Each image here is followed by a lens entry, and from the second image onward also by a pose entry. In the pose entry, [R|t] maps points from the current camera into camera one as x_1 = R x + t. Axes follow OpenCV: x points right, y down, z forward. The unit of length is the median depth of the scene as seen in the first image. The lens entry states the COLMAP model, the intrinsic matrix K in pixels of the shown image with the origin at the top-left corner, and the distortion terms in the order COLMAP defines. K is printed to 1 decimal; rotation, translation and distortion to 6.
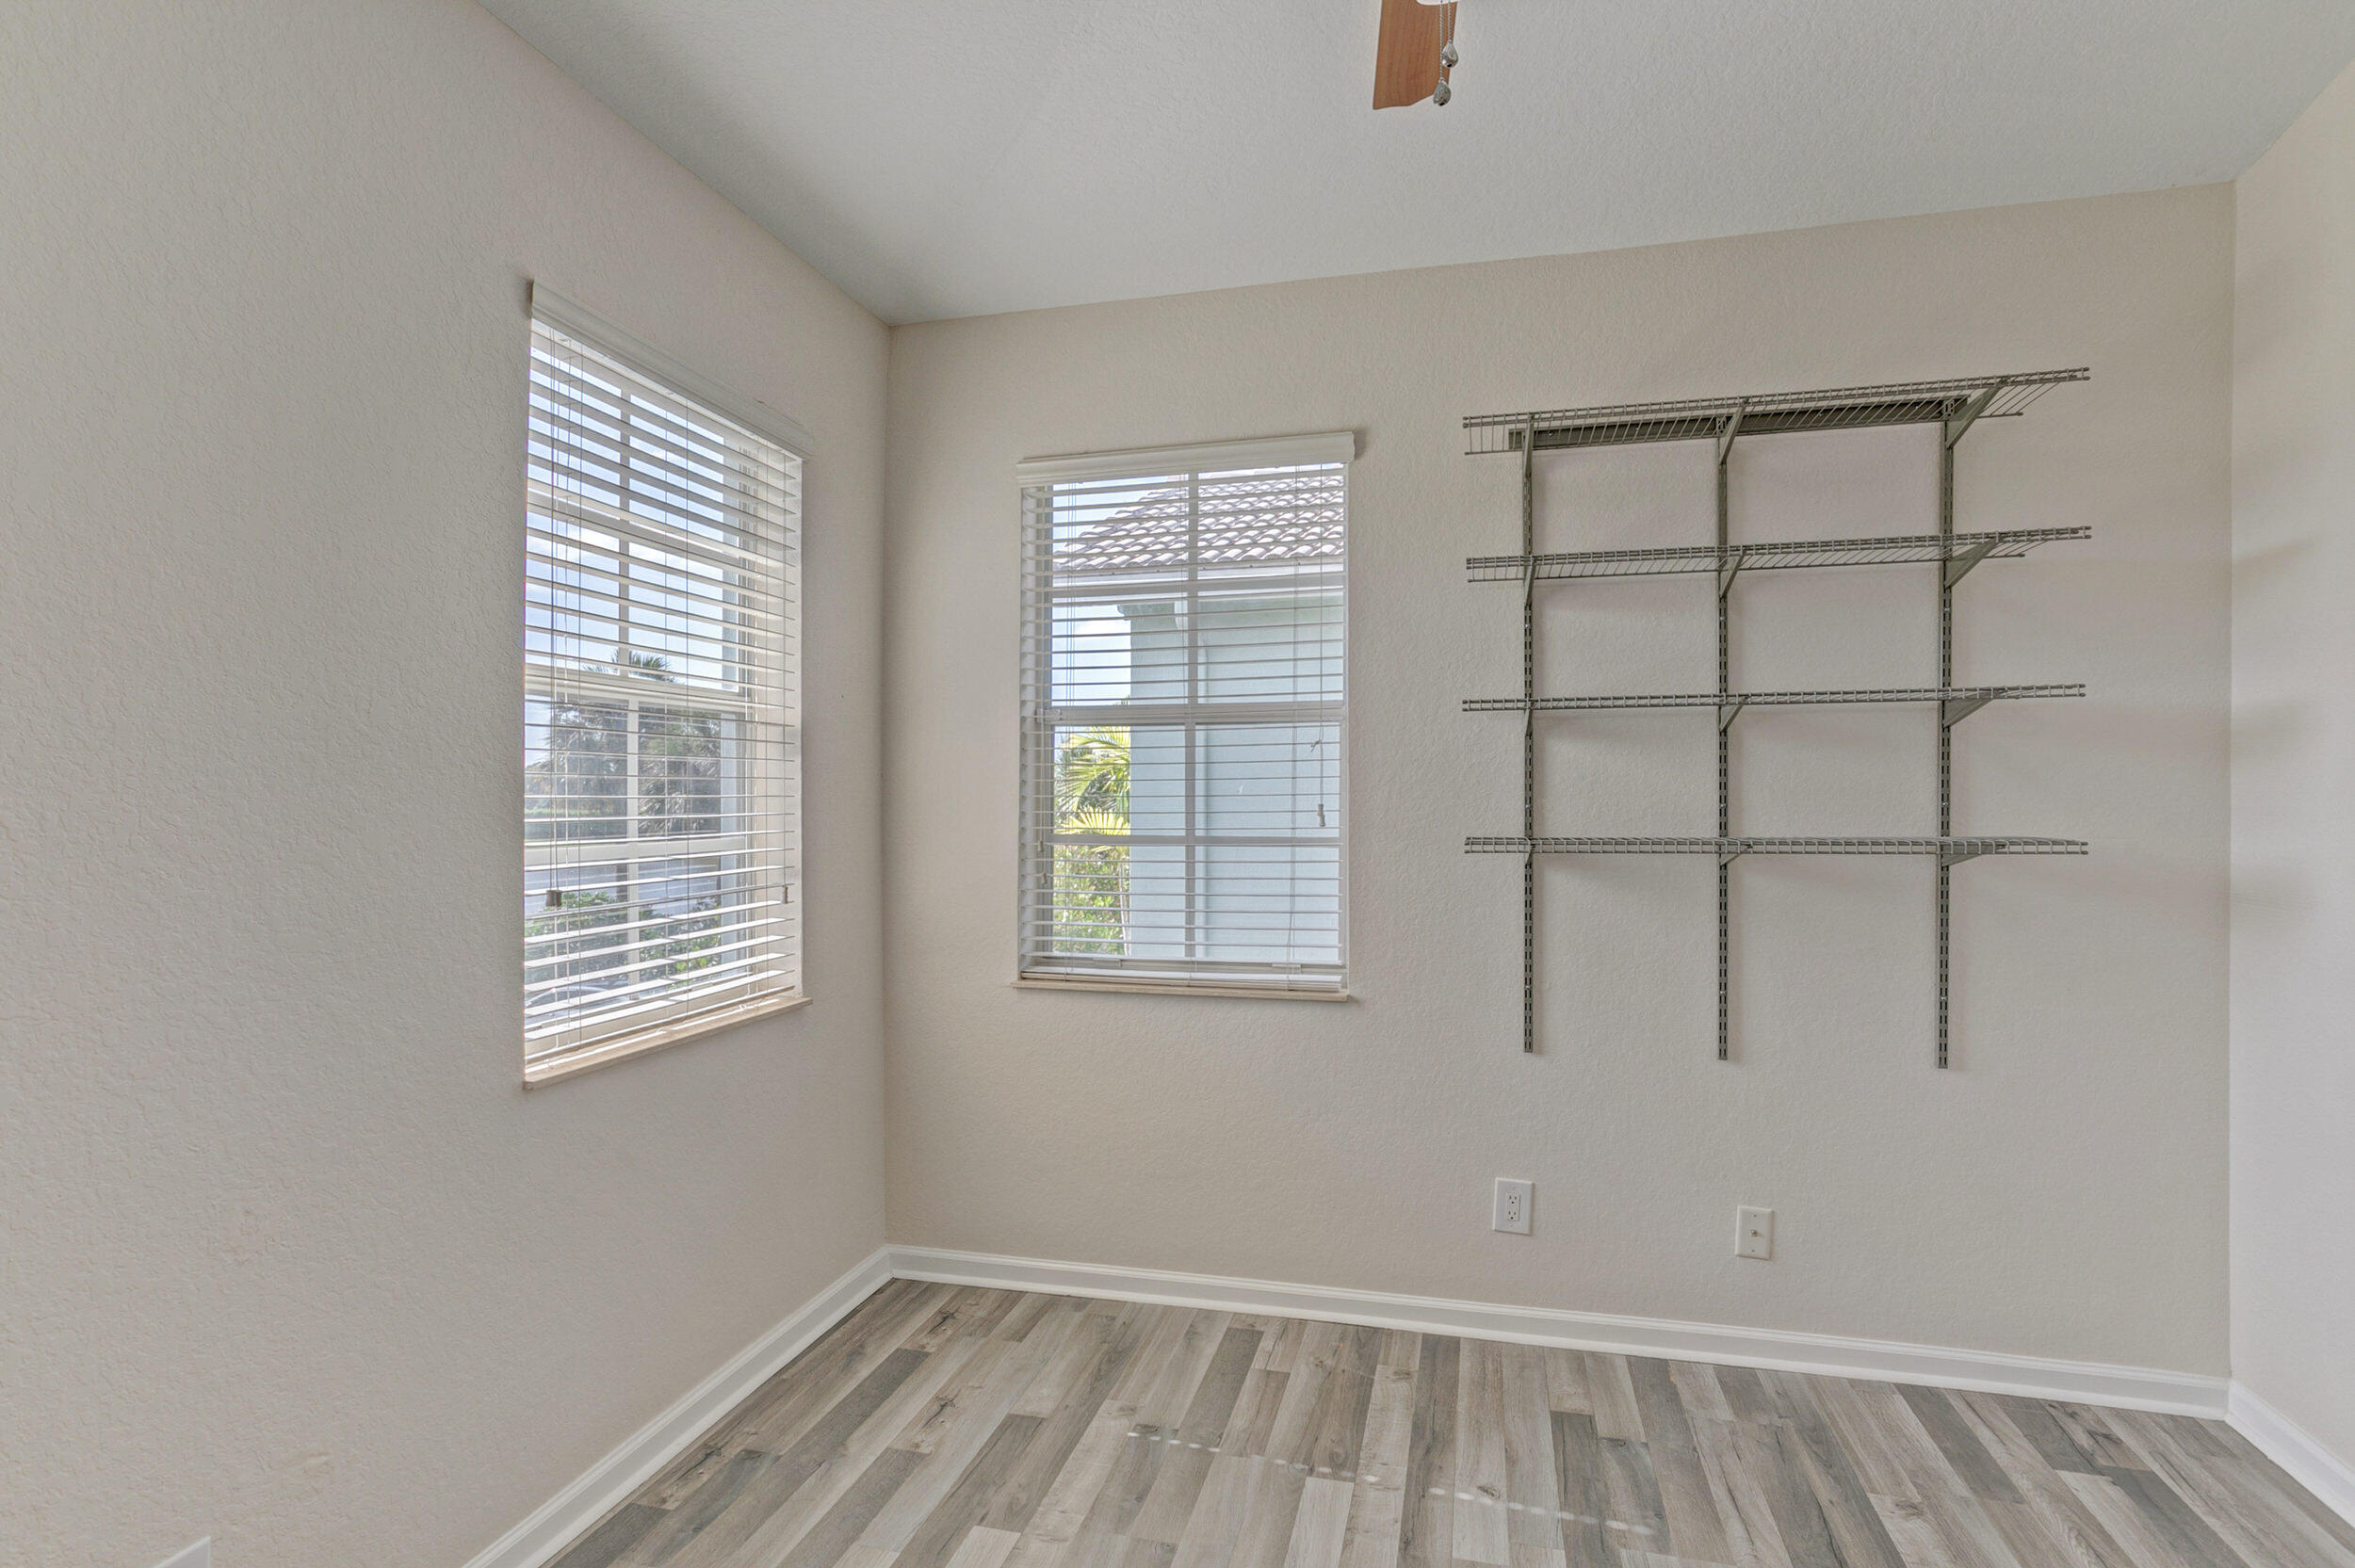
lens RADIAL K [[1170.0, 0, 1181.4], [0, 1170.0, 809.6], [0, 0, 1]] dist [-0.006614, -0.000302]
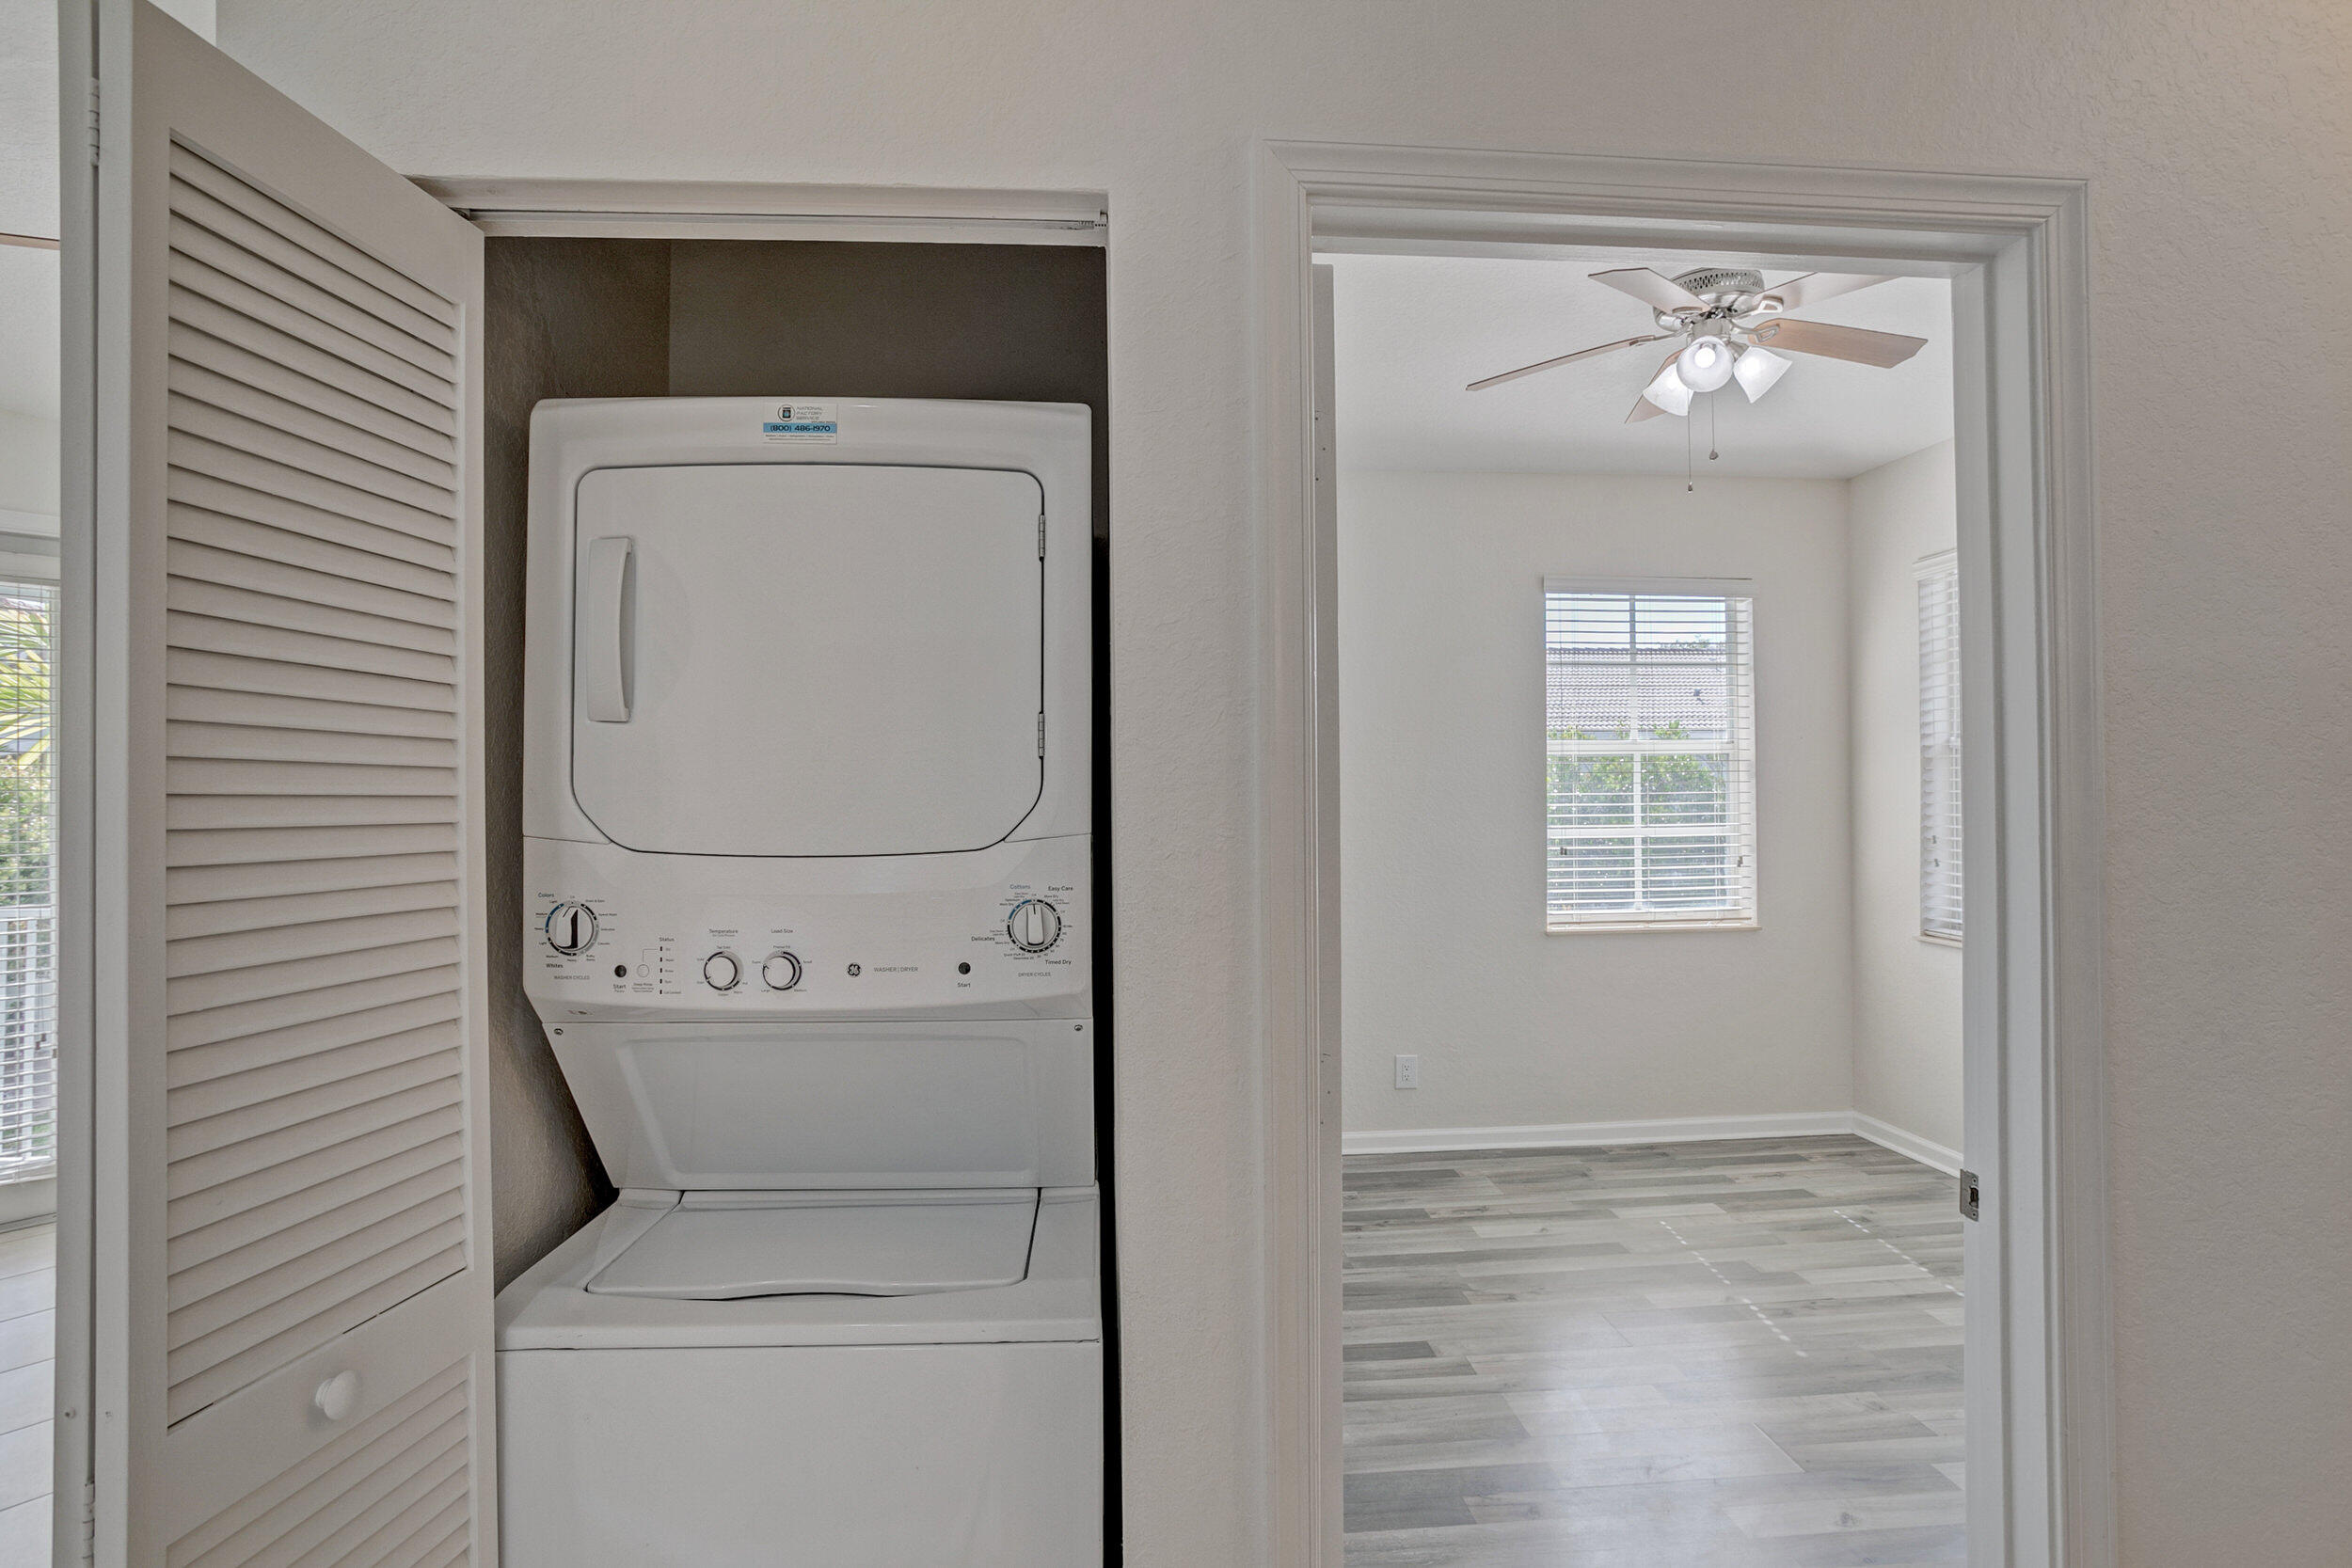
lens RADIAL K [[1206.1, 0, 1180.5], [0, 1206.1, 783.2], [0, 0, 1]] dist [0.001268, 0.000134]
pose [[0.331351, -0.008020, -0.943473, 1.165002], [0.006323, 0.999960, -0.006280, -0.036841], [0.943486, -0.003885, 0.331389, -0.364318]]
